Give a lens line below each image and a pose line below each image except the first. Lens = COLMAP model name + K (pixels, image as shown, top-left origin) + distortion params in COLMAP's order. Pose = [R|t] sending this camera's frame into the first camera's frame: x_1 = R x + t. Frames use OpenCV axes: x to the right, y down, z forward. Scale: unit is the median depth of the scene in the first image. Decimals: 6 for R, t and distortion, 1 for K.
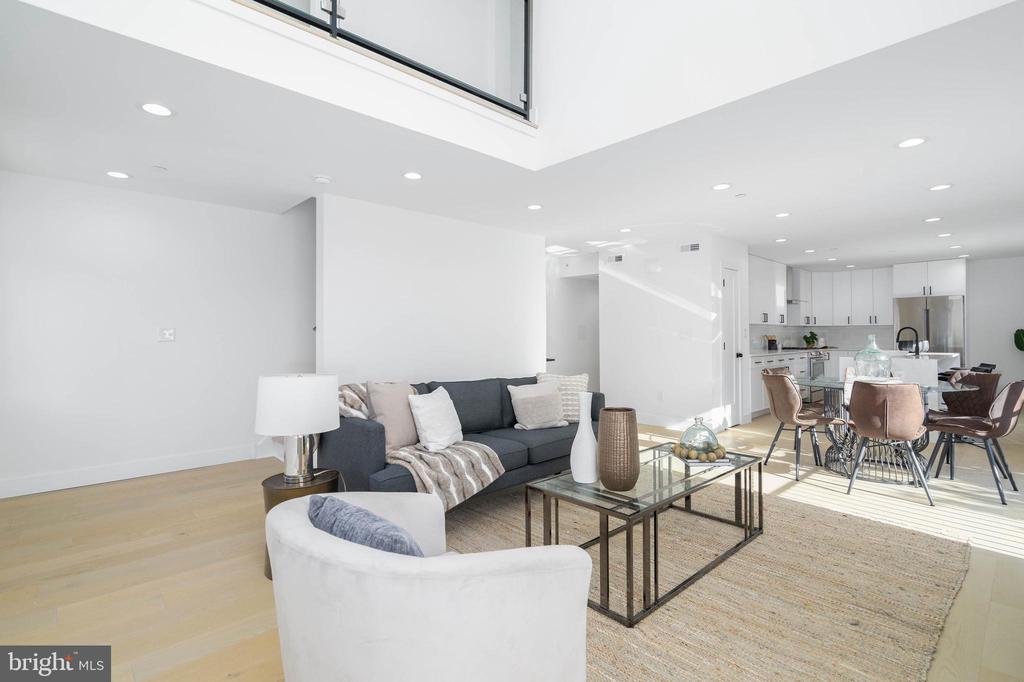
lens RADIAL K [[467.8, 0, 517.5], [0, 467.8, 334.6], [0, 0, 1]] dist [0.001082, 0.000303]
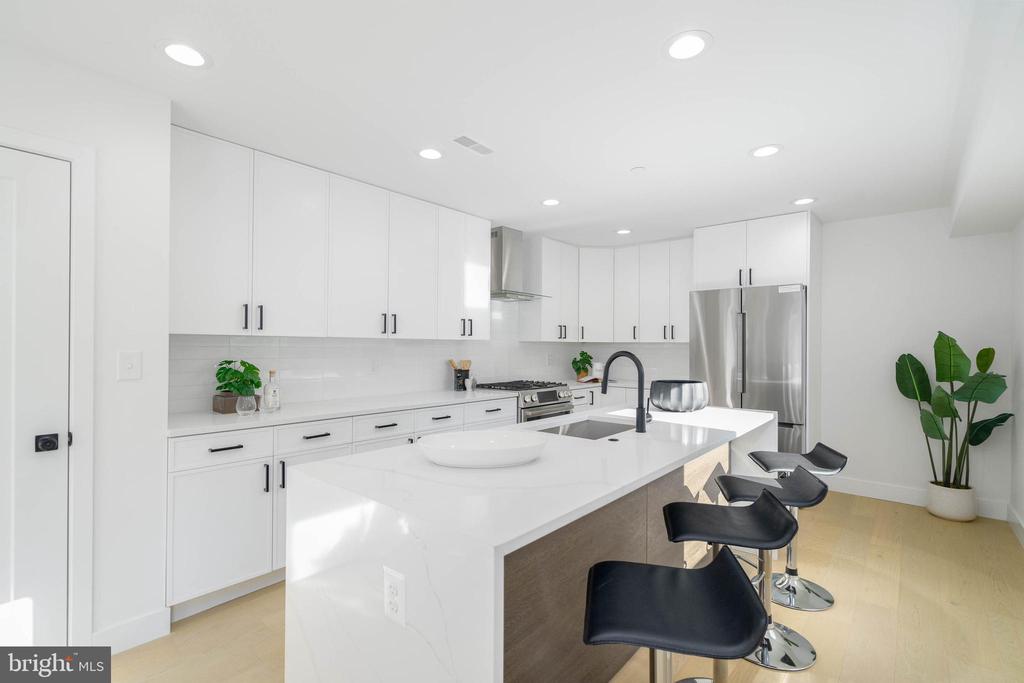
lens RADIAL K [[467.8, 0, 508.9], [0, 467.8, 344.5], [0, 0, 1]] dist [0.001082, 0.000303]
pose [[0.993184, 0.012074, 0.115931, 0.534906], [-0.011639, 0.999922, -0.004429, -0.013268], [-0.115975, 0.003050, 0.993247, 0.497809]]
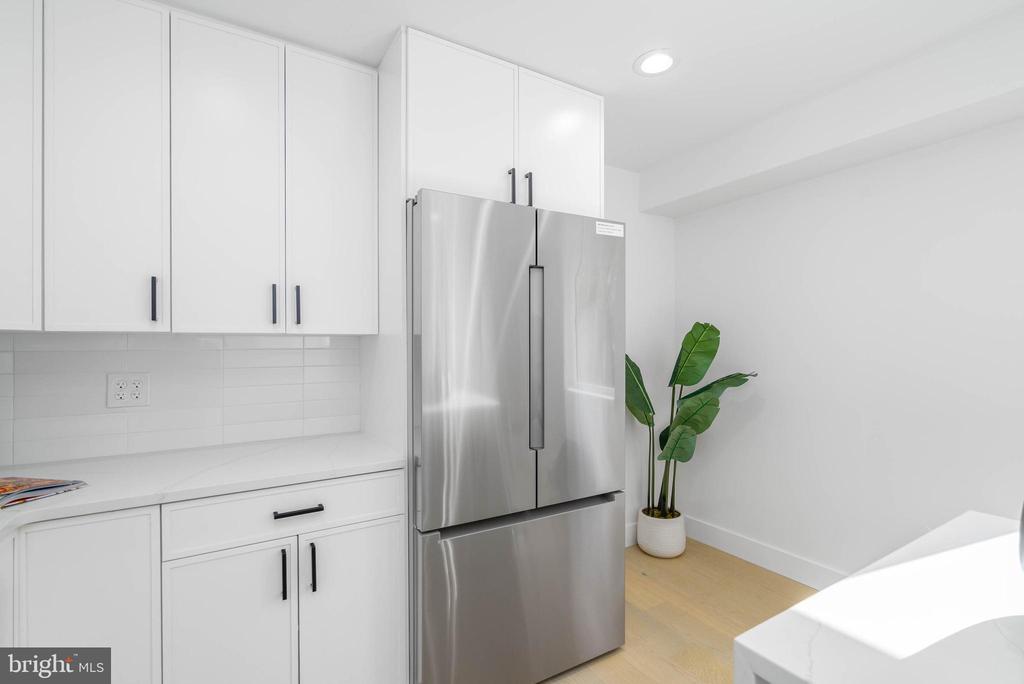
lens RADIAL K [[467.8, 0, 510.4], [0, 467.8, 347.1], [0, 0, 1]] dist [0.001082, 0.000303]
pose [[0.204877, 0.001743, 0.978786, 0.621889], [0.003408, 0.999991, -0.002494, -0.014112], [-0.978782, 0.003847, 0.204869, 0.917215]]
